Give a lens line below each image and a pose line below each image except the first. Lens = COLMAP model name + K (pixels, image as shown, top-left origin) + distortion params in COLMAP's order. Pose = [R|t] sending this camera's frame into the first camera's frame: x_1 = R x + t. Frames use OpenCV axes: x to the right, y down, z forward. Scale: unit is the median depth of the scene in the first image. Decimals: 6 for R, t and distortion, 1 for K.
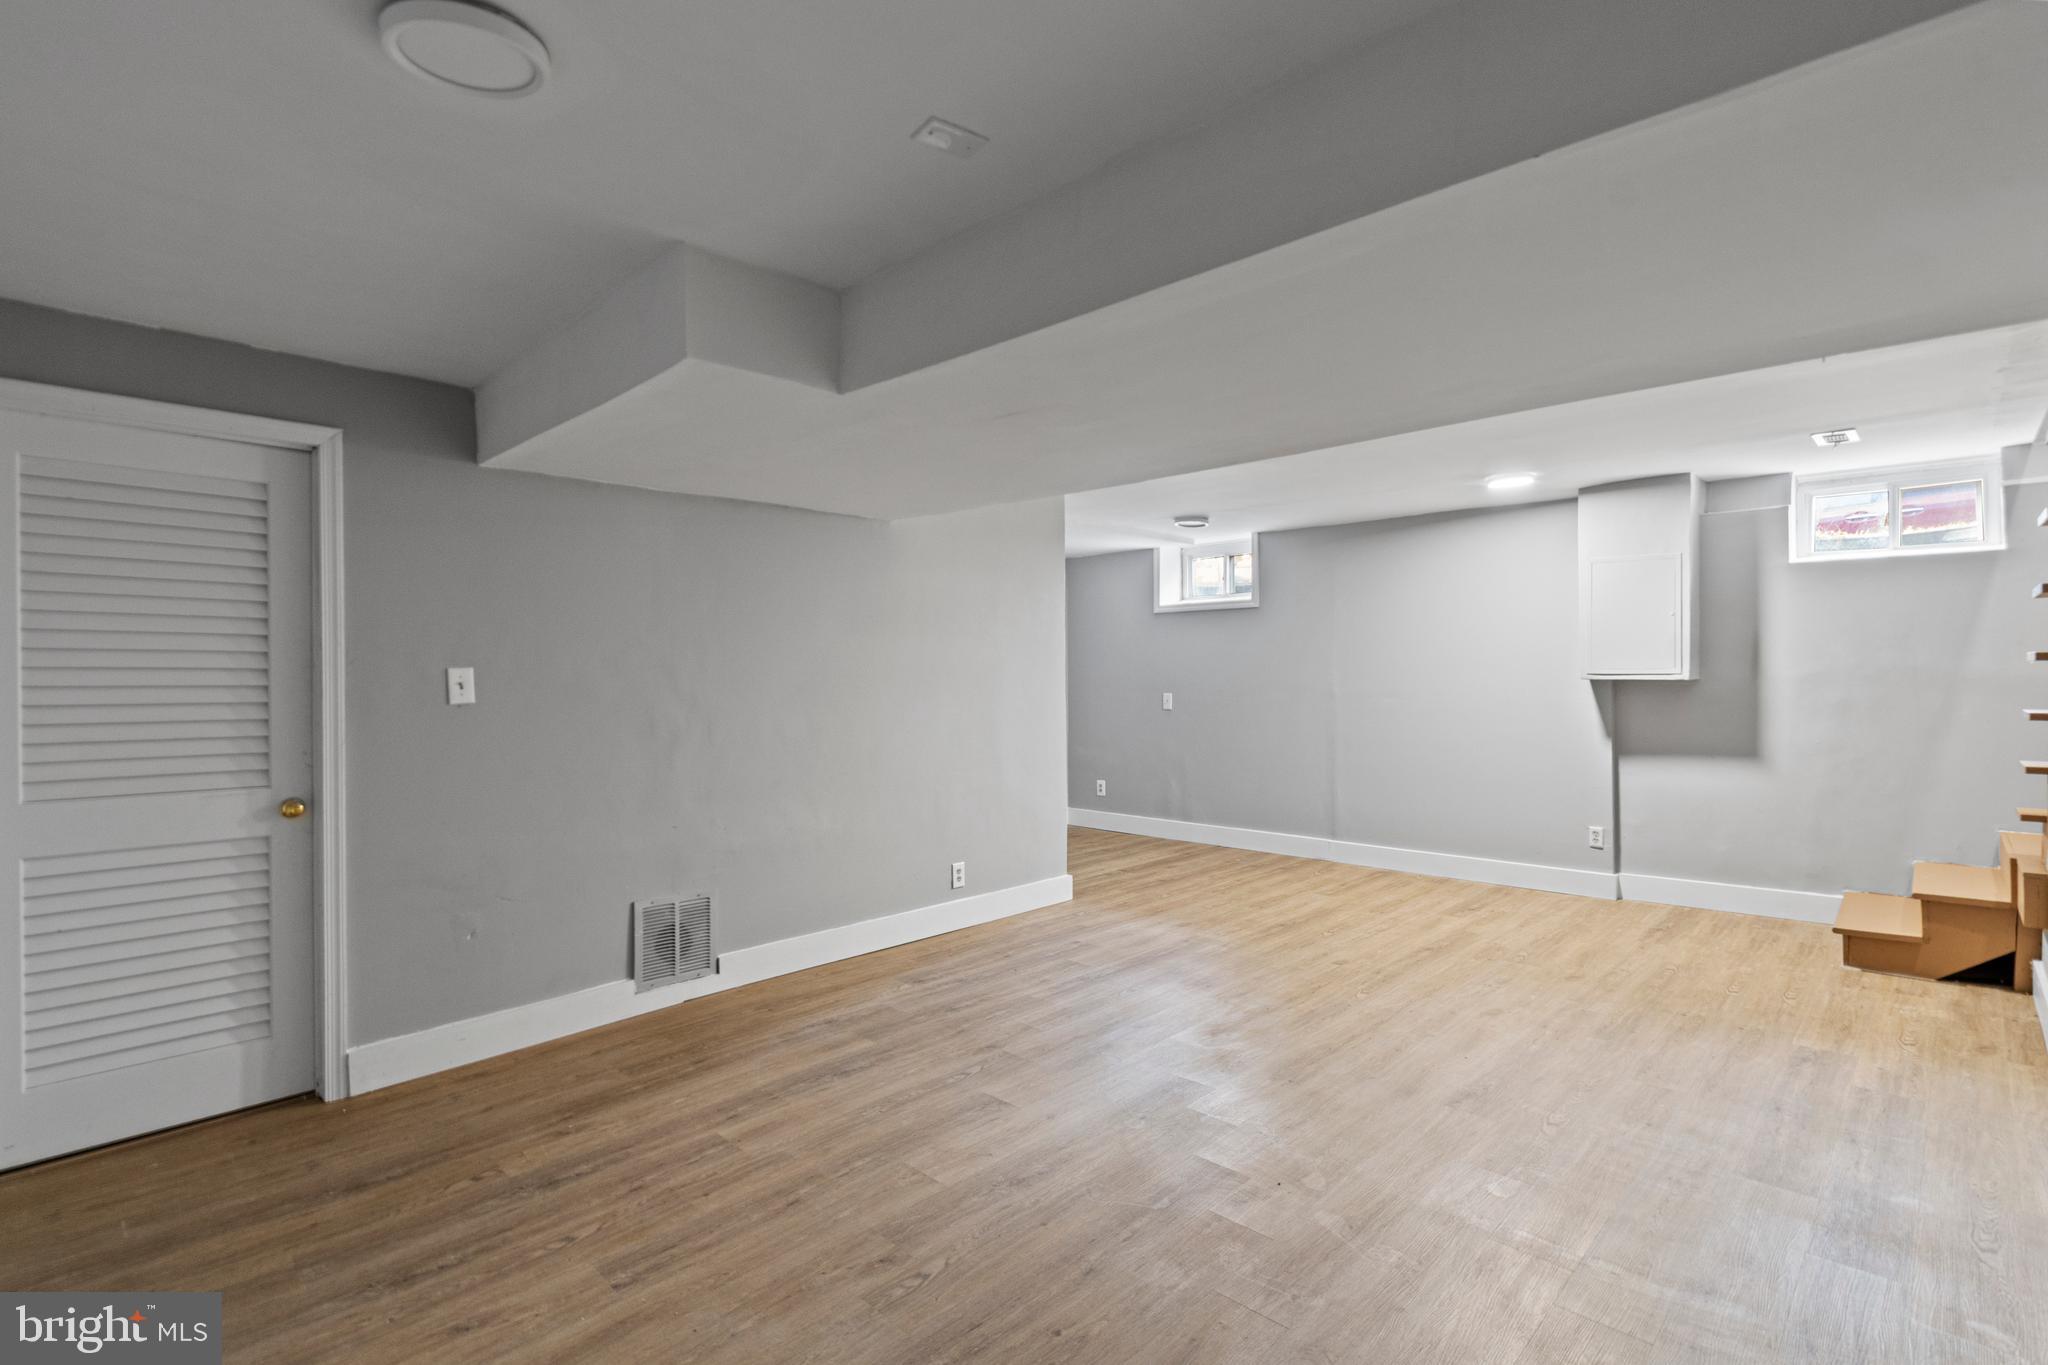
lens RADIAL K [[956.4, 0, 1038.8], [0, 956.4, 681.8], [0, 0, 1]] dist [-0.013513, 0.000015]
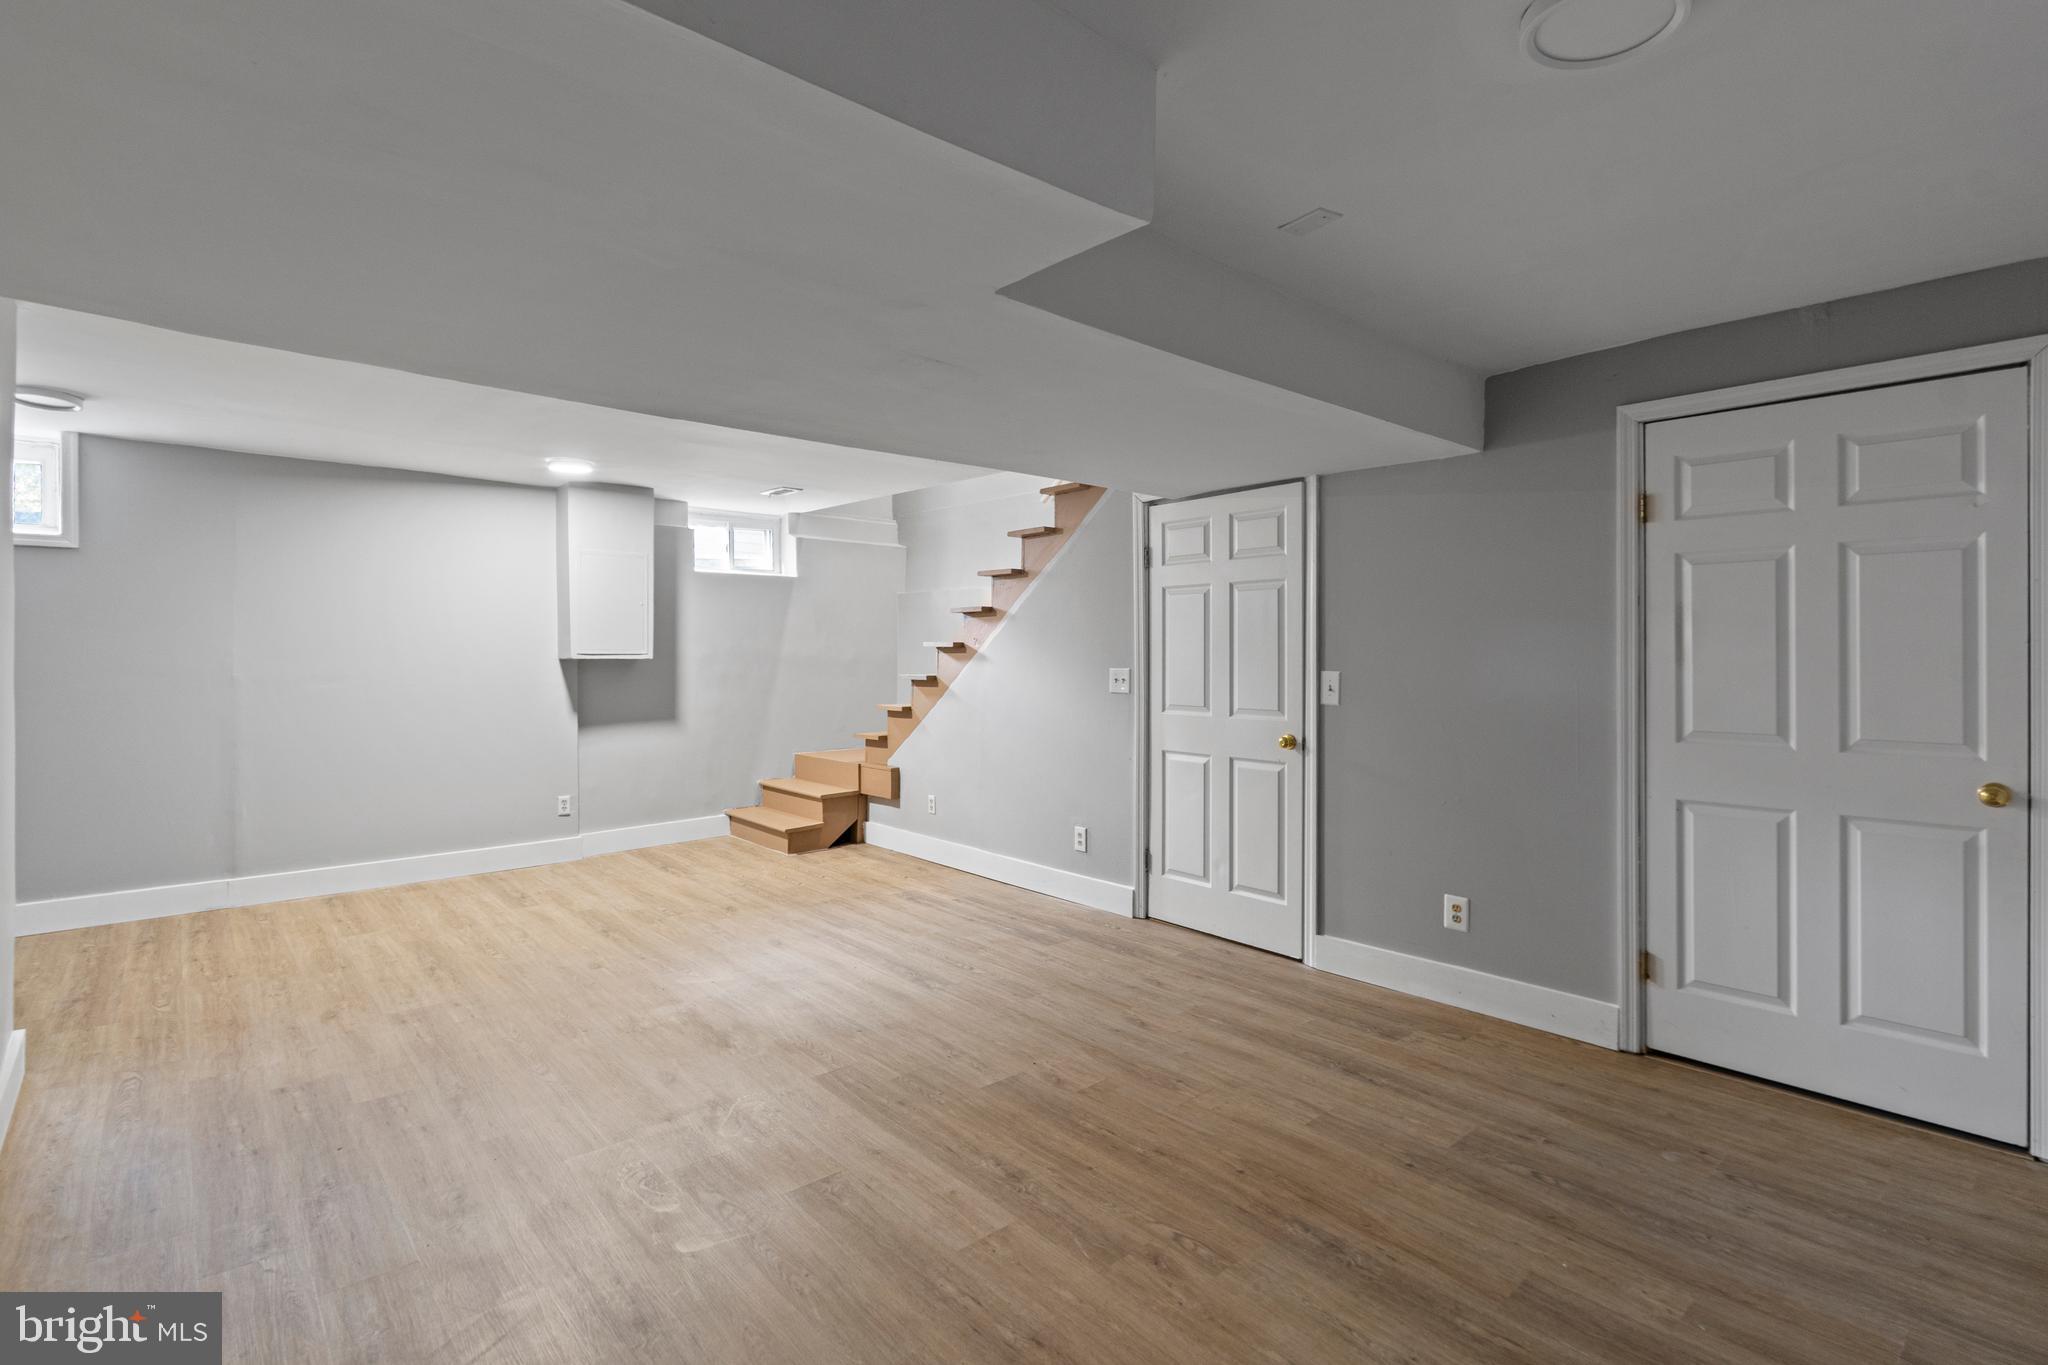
lens RADIAL K [[960.4, 0, 981.2], [0, 960.4, 617.7], [0, 0, 1]] dist [0.001282, -0.000076]
pose [[0.103248, 0.042142, 0.993763, -0.589398], [0.005660, 0.999061, -0.042954, 0.000025], [-0.994640, 0.010060, 0.102912, 0.537330]]
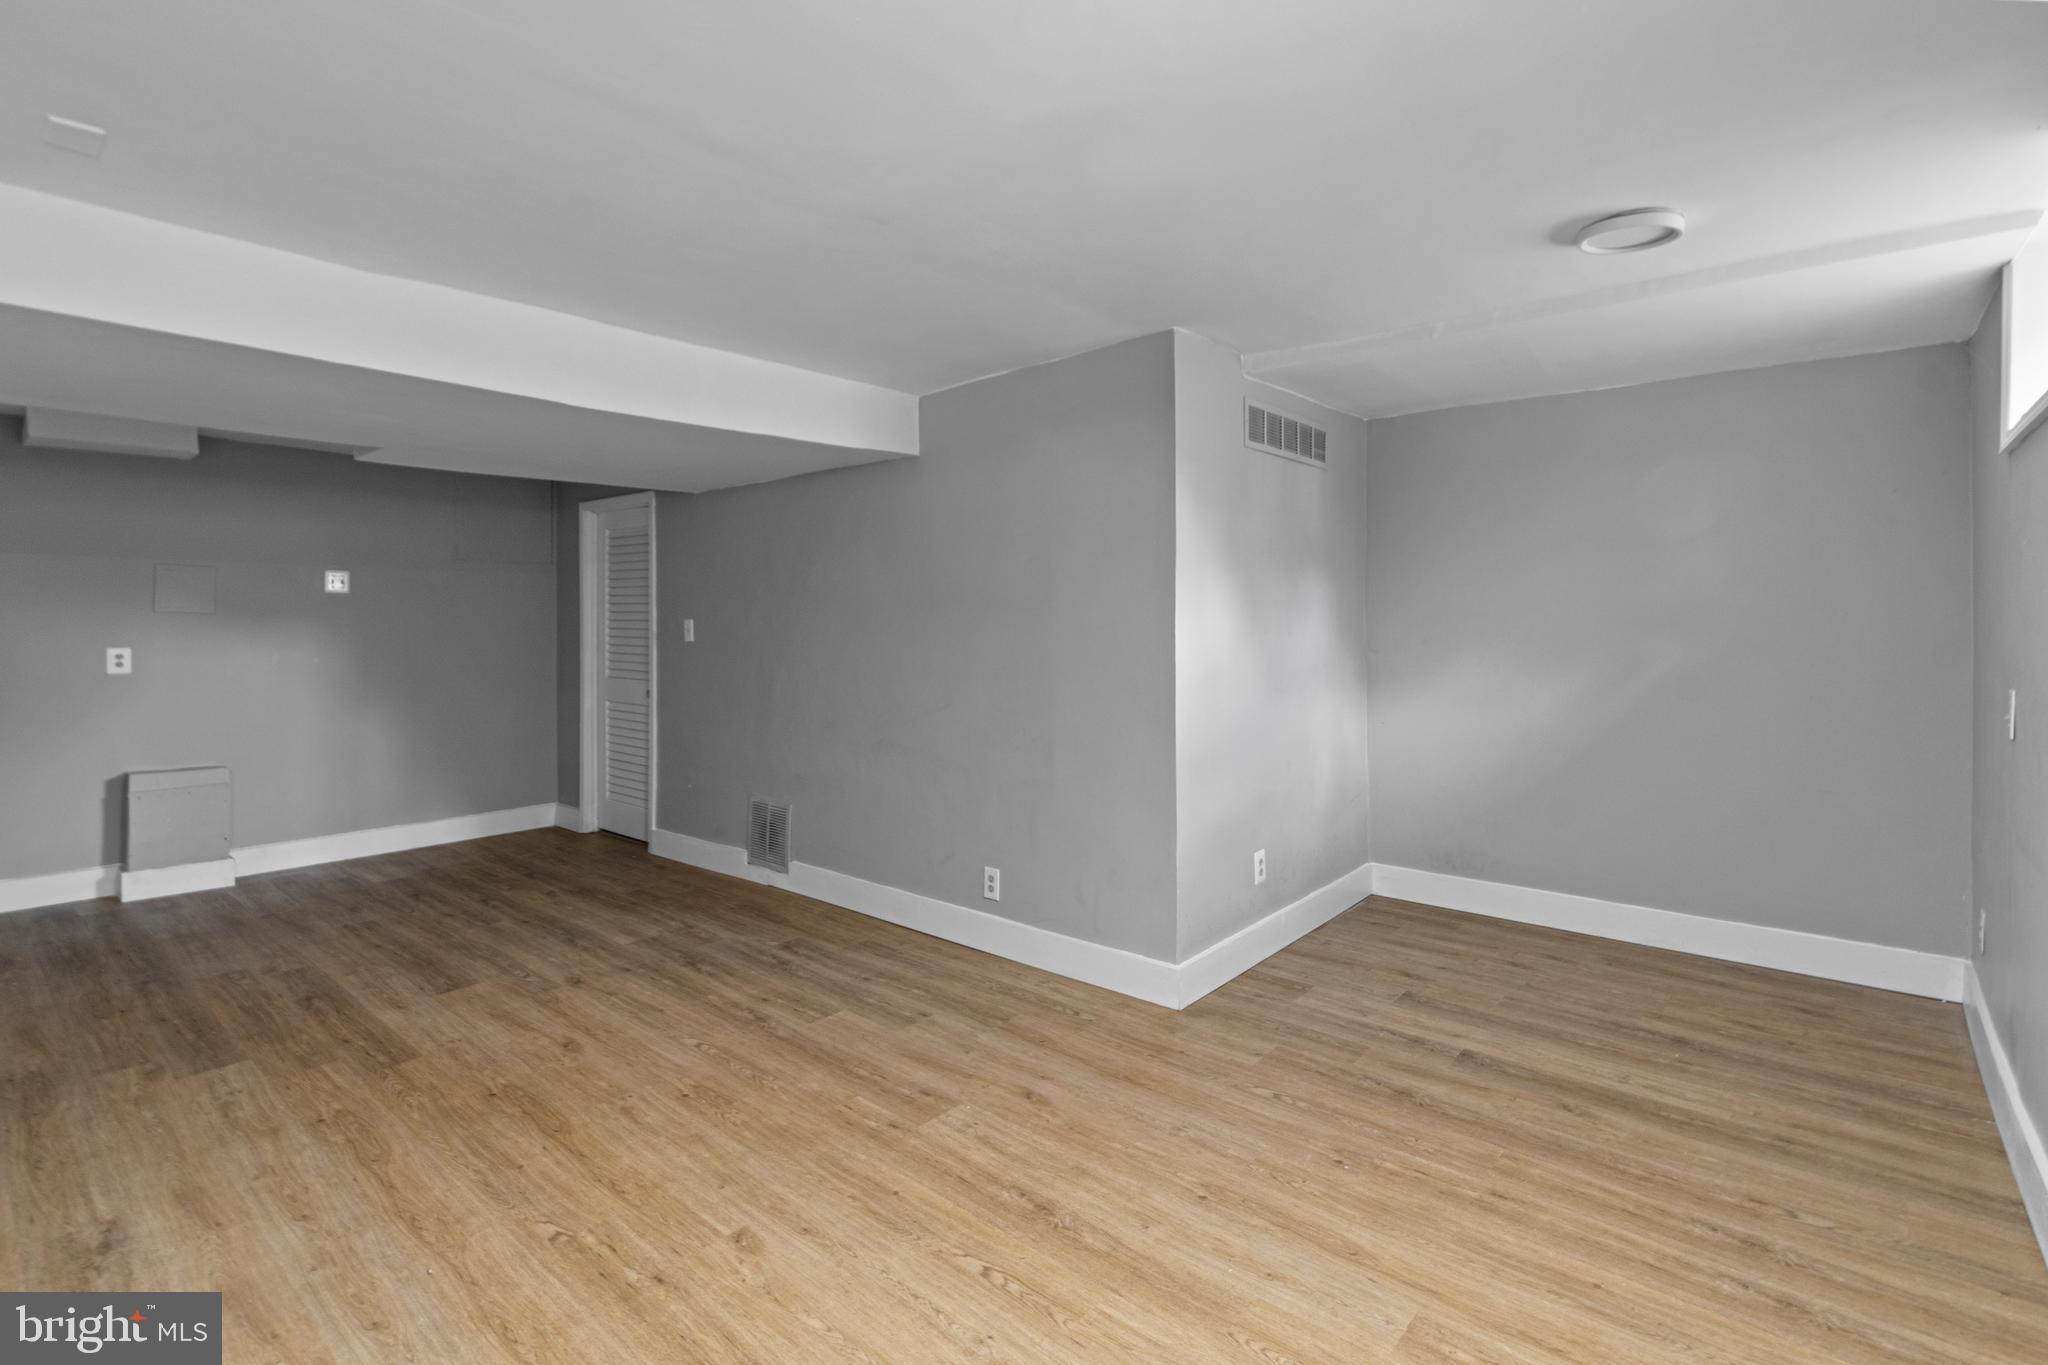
lens RADIAL K [[960.4, 0, 981.2], [0, 960.4, 617.7], [0, 0, 1]] dist [0.001282, -0.000076]
pose [[0.035100, 0.005494, -0.999369, 0.812269], [-0.006875, 0.999963, 0.005256, -0.023164], [0.999360, 0.006686, 0.035137, 1.113731]]
